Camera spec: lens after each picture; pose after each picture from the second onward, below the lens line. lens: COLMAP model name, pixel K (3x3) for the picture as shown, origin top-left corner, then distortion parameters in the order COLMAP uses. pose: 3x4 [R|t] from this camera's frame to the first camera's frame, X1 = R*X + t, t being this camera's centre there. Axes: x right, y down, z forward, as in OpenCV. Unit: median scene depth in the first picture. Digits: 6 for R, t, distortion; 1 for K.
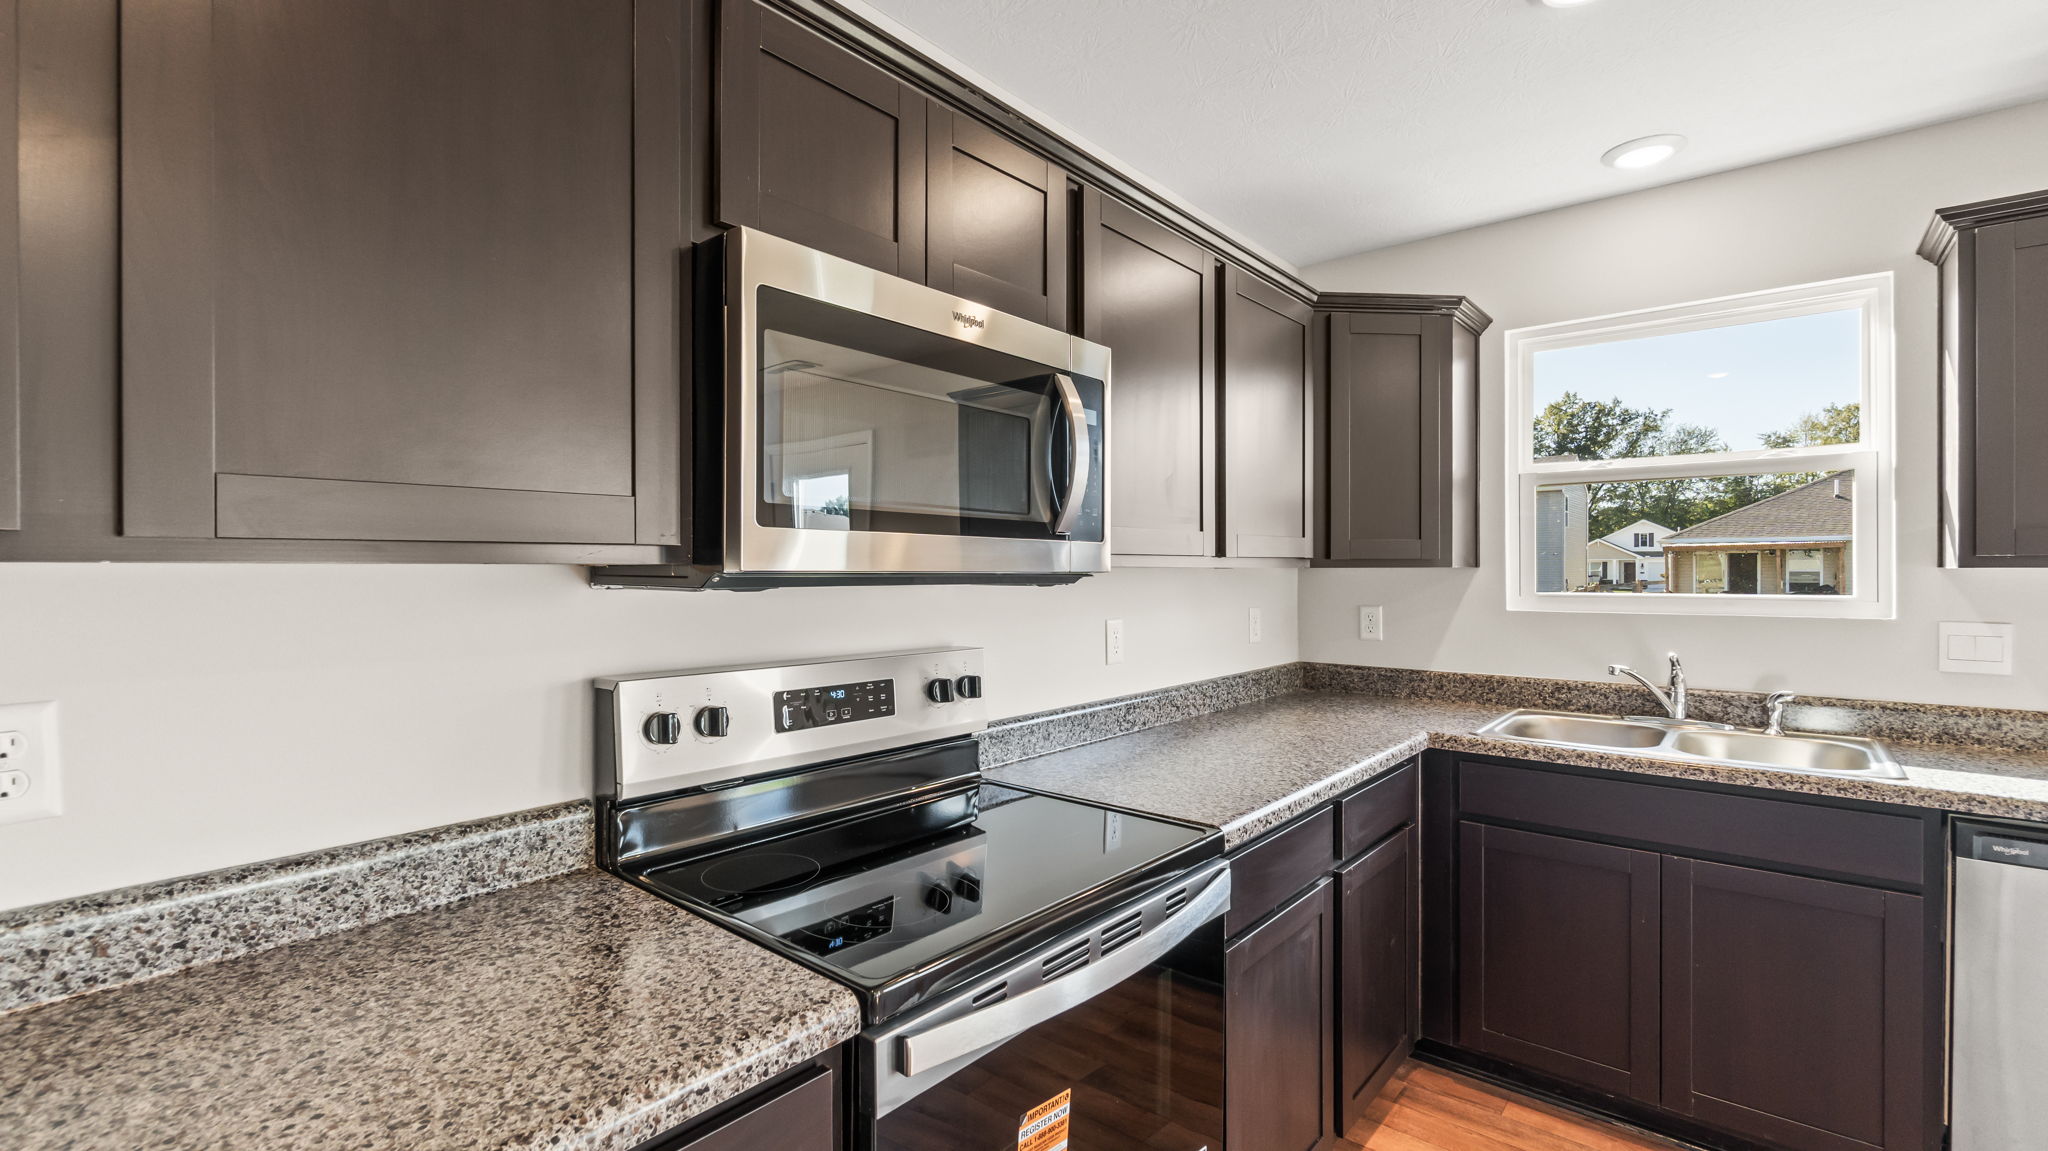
lens RADIAL K [[888.4, 0, 1030.8], [0, 888.4, 573.7], [0, 0, 1]] dist [-0.009462, 0.000224]
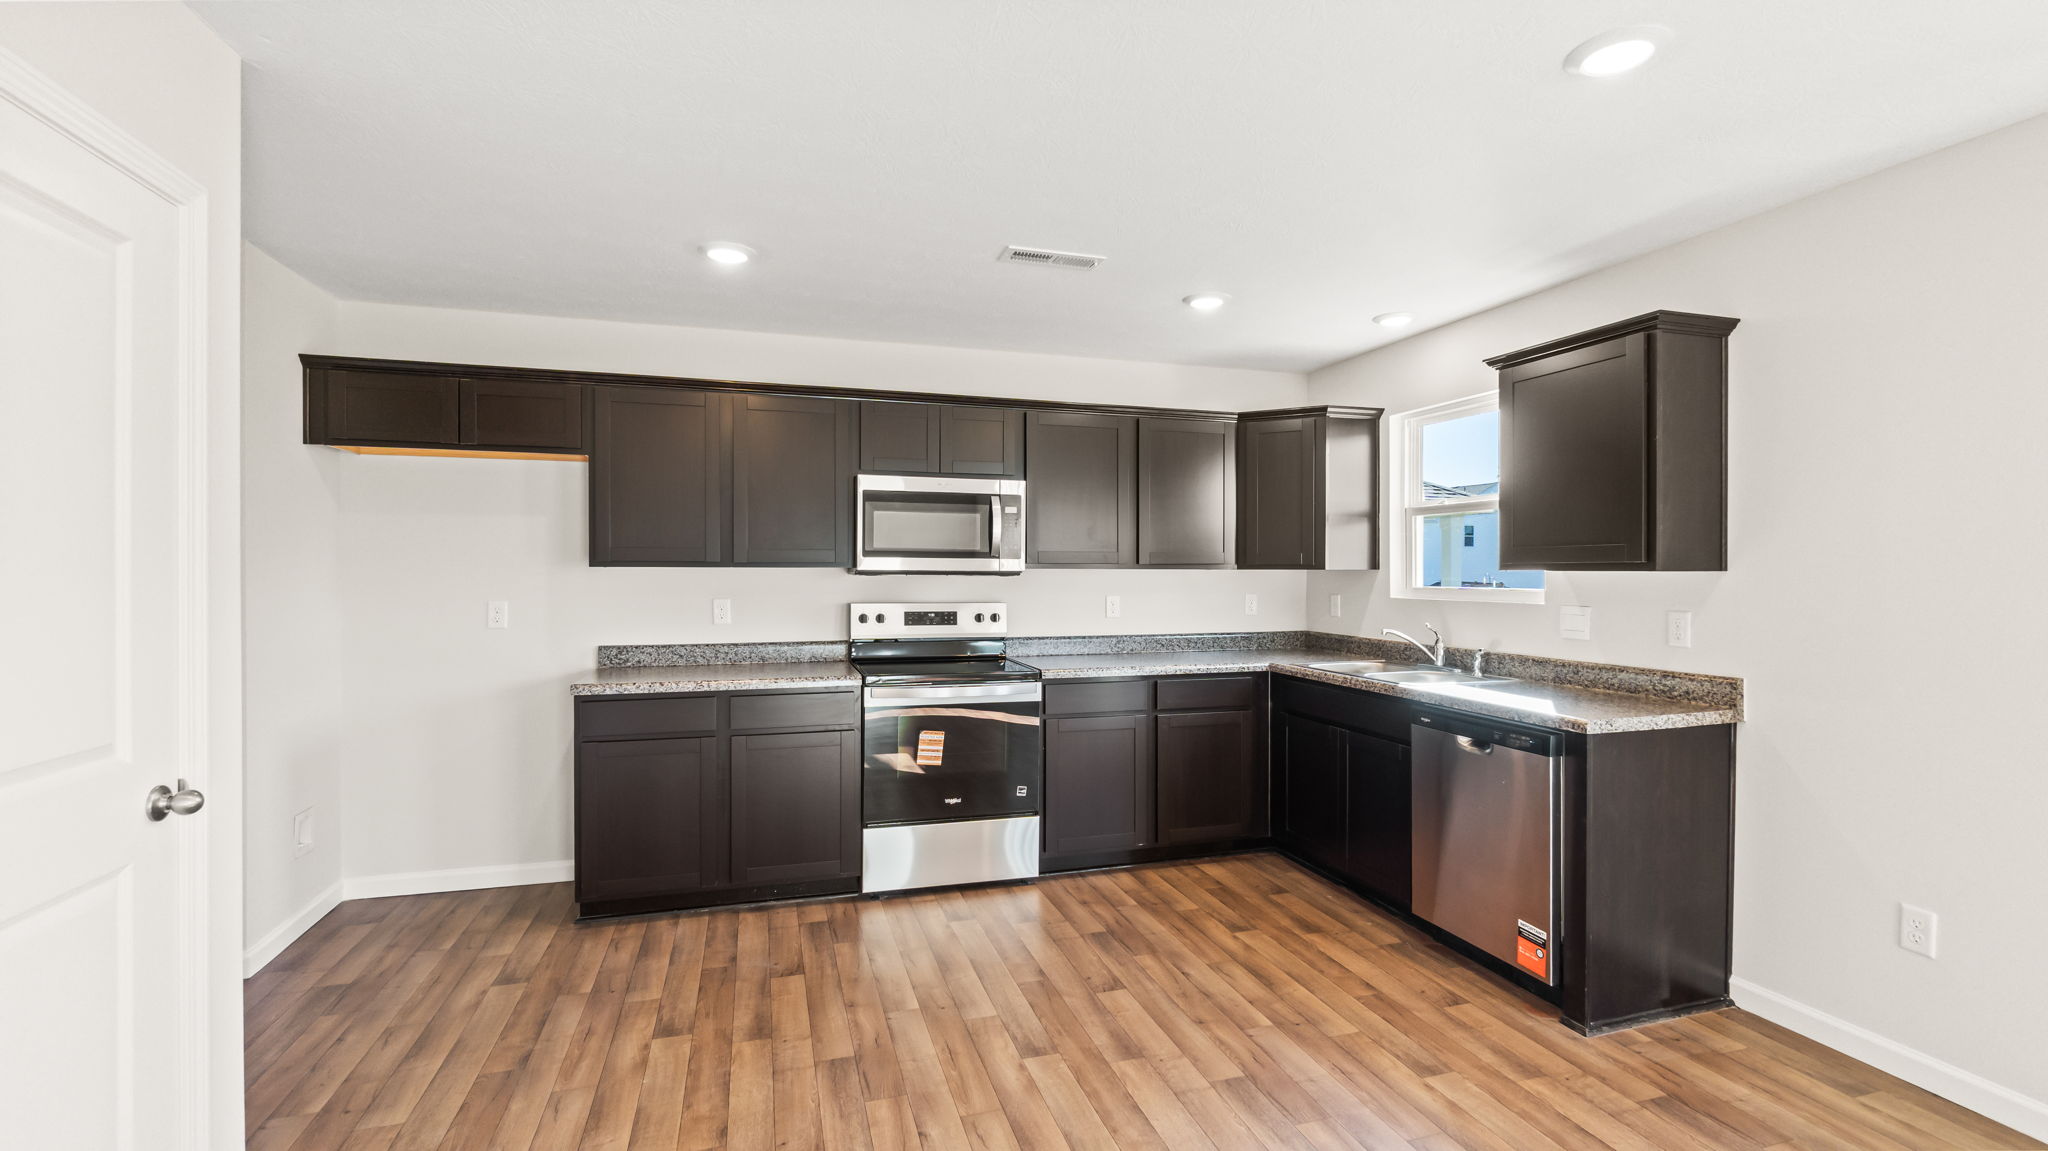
lens RADIAL K [[888.4, 0, 1031.3], [0, 888.4, 581.4], [0, 0, 1]] dist [-0.009462, 0.000224]
pose [[0.840572, 0.010522, -0.541598, 0.803090], [-0.006507, 0.999935, 0.009328, 0.002367], [0.541661, -0.004317, 0.840586, -0.600504]]
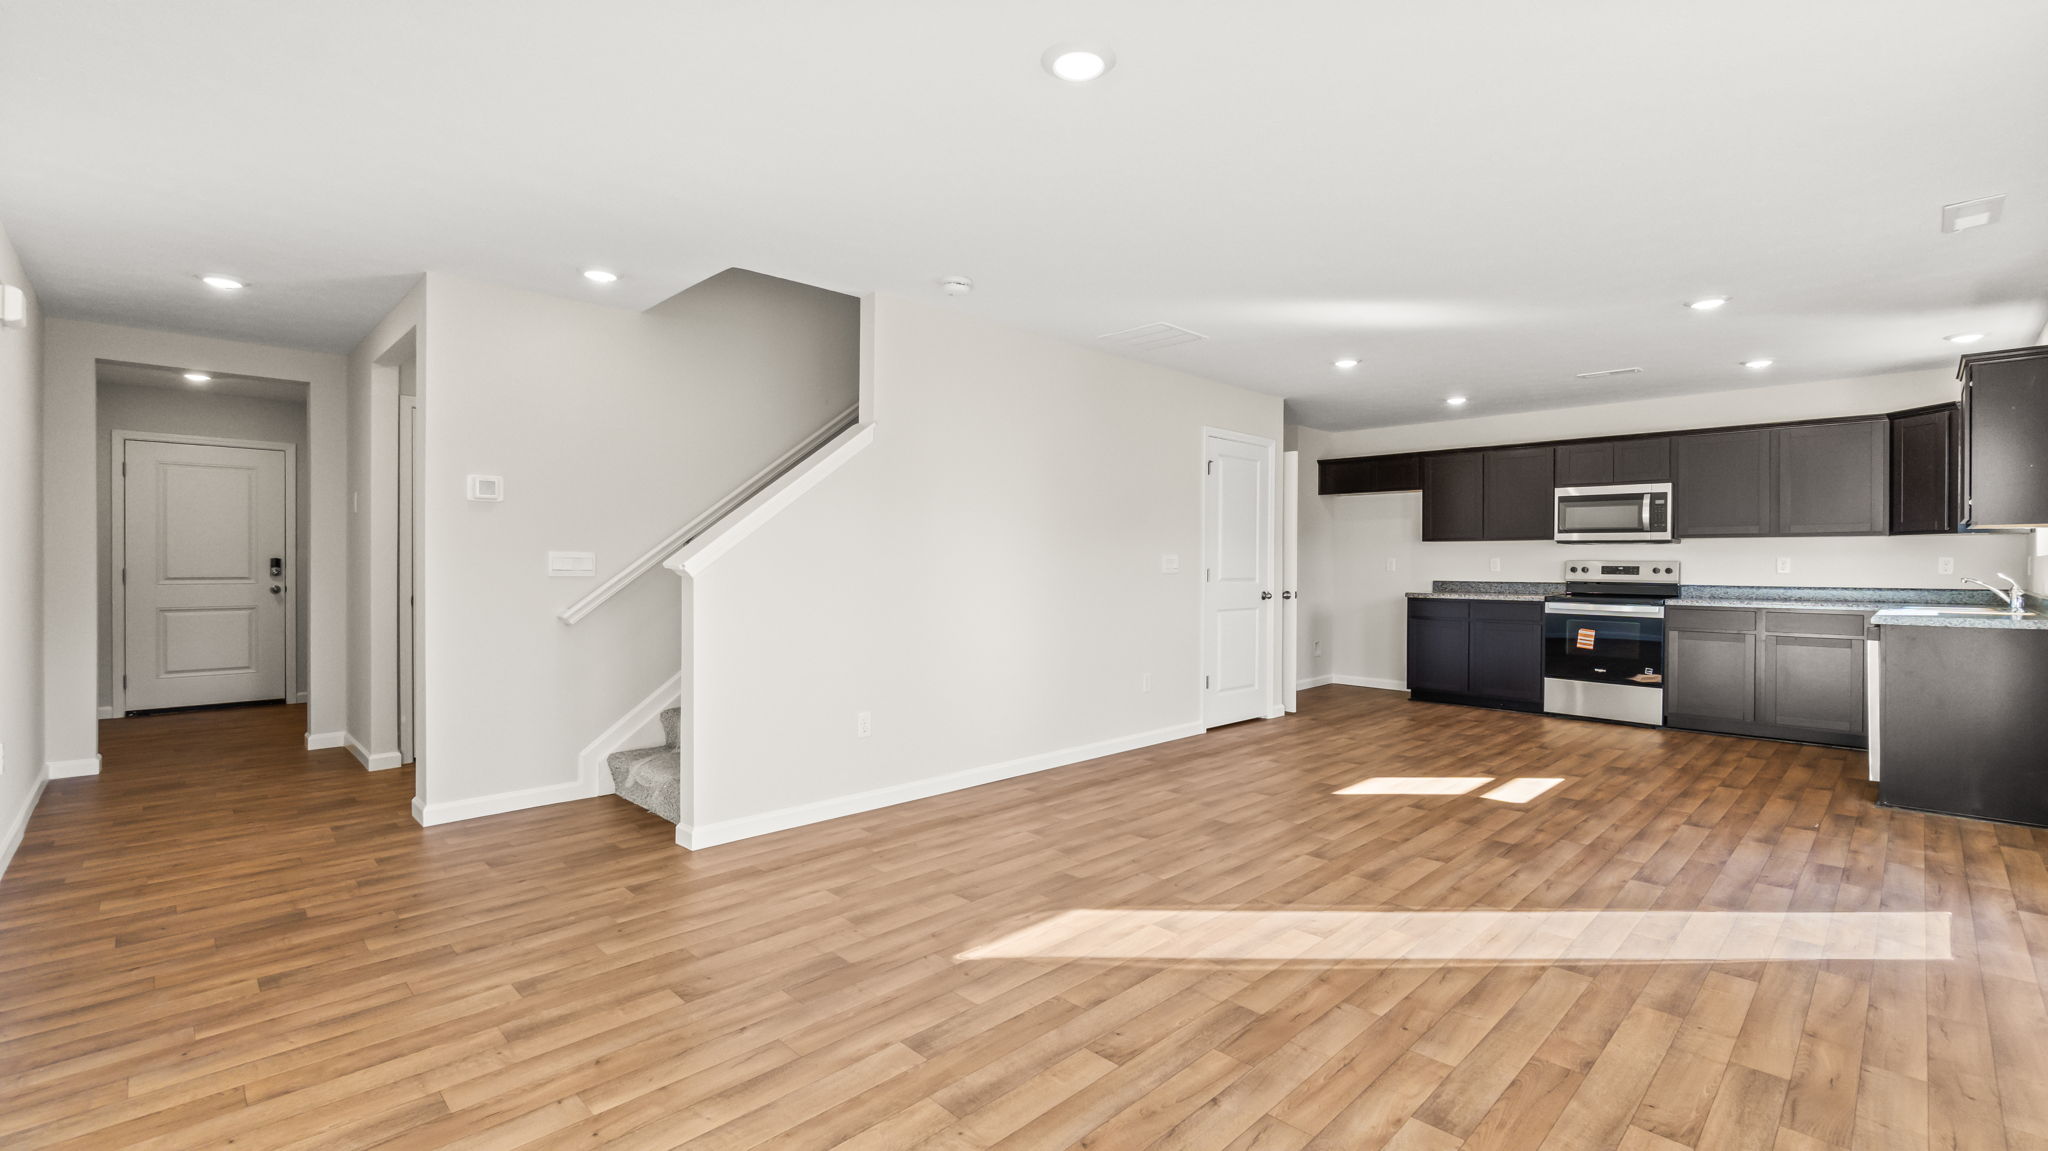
lens RADIAL K [[888.4, 0, 1026.7], [0, 888.4, 568.1], [0, 0, 1]] dist [-0.009462, 0.000224]
pose [[-0.087512, 0.003749, -0.996156, 2.357870], [-0.009112, 0.999948, 0.004564, 0.074501], [0.996122, 0.009476, -0.087474, -0.838845]]
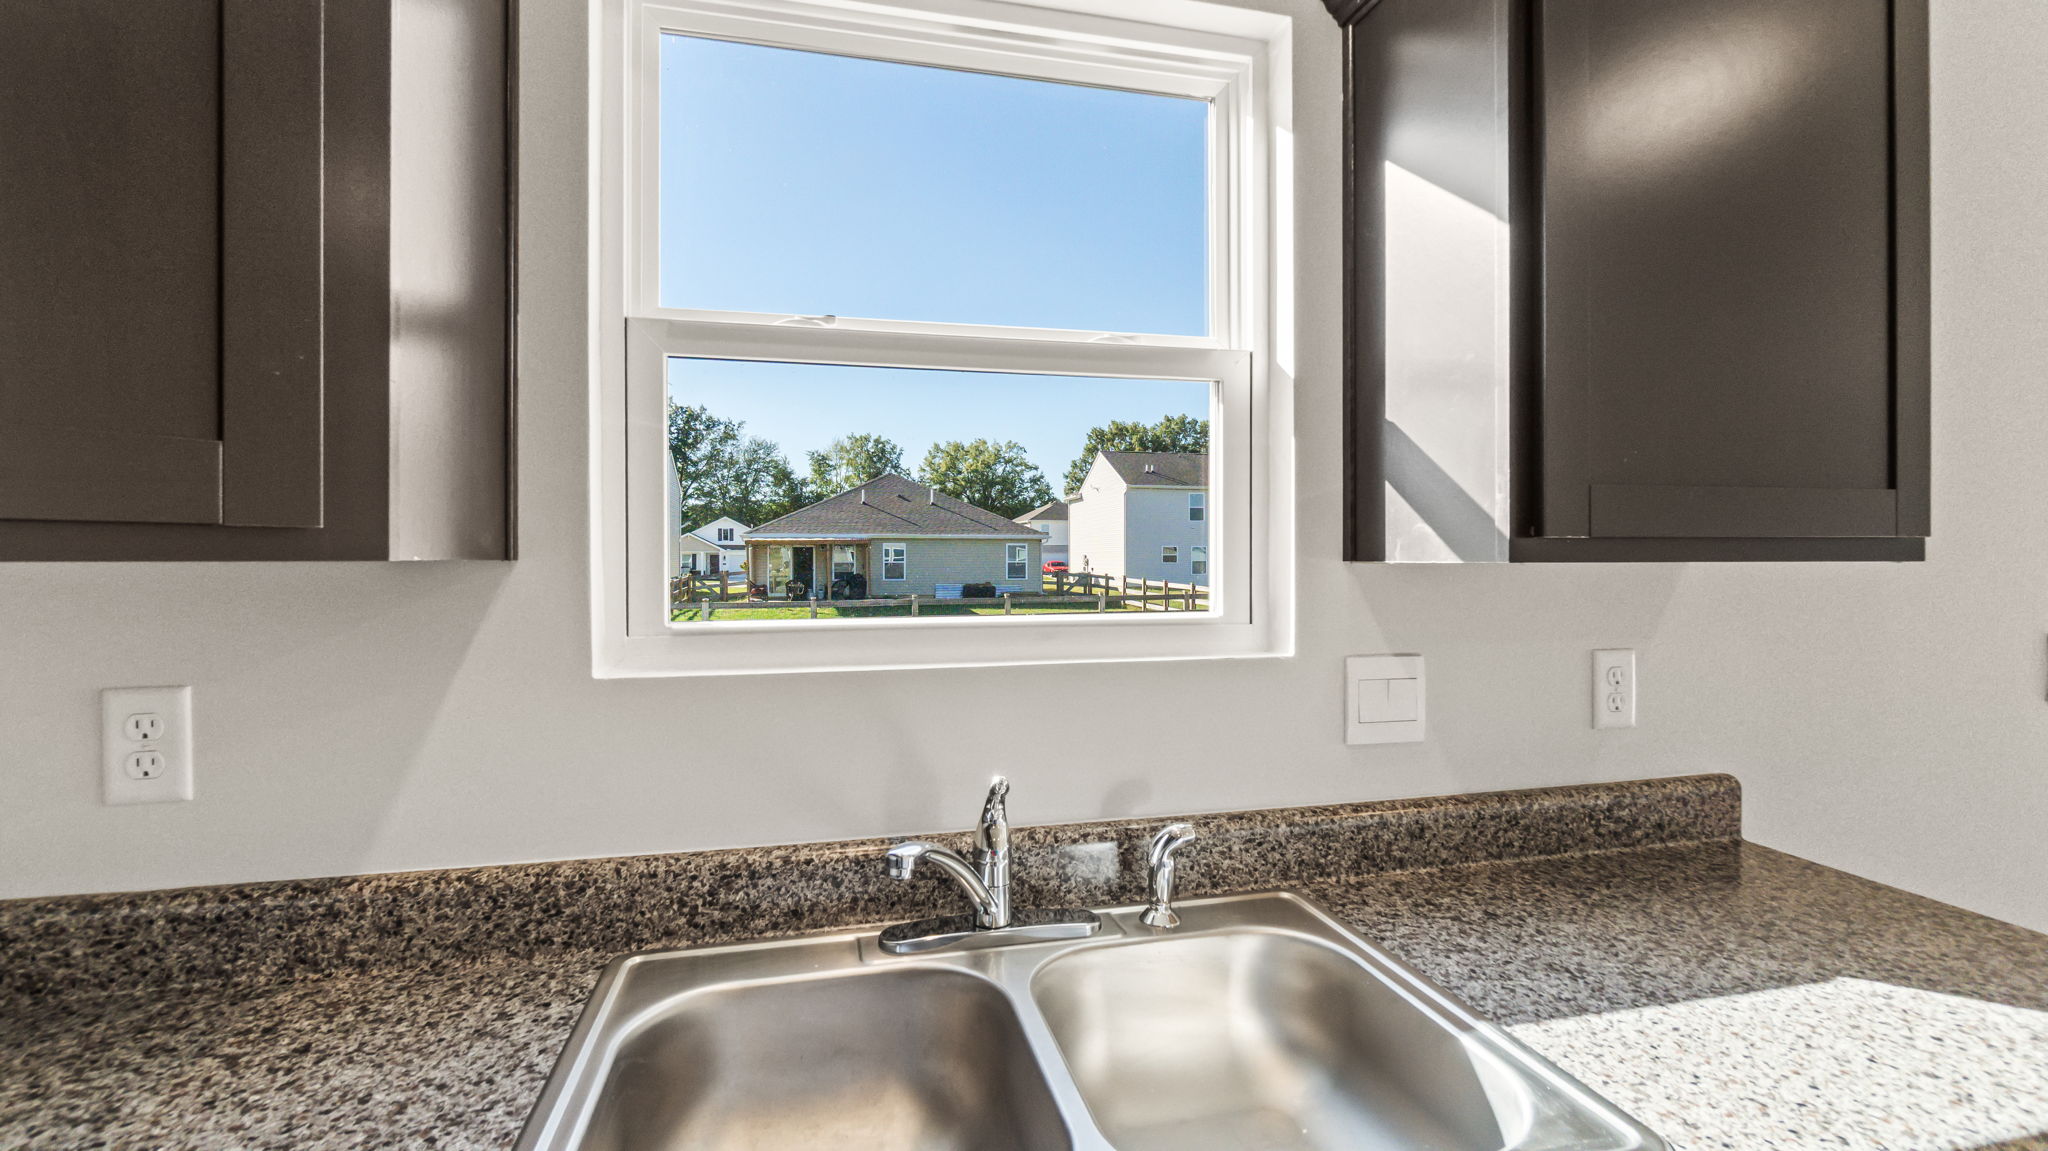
lens RADIAL K [[888.4, 0, 1030.3], [0, 888.4, 565.2], [0, 0, 1]] dist [-0.009462, 0.000224]
pose [[0.590107, -0.002798, 0.807320, 0.332077], [0.002745, 0.999995, 0.001459, -0.004613], [-0.807320, 0.001355, 0.590112, 0.607979]]
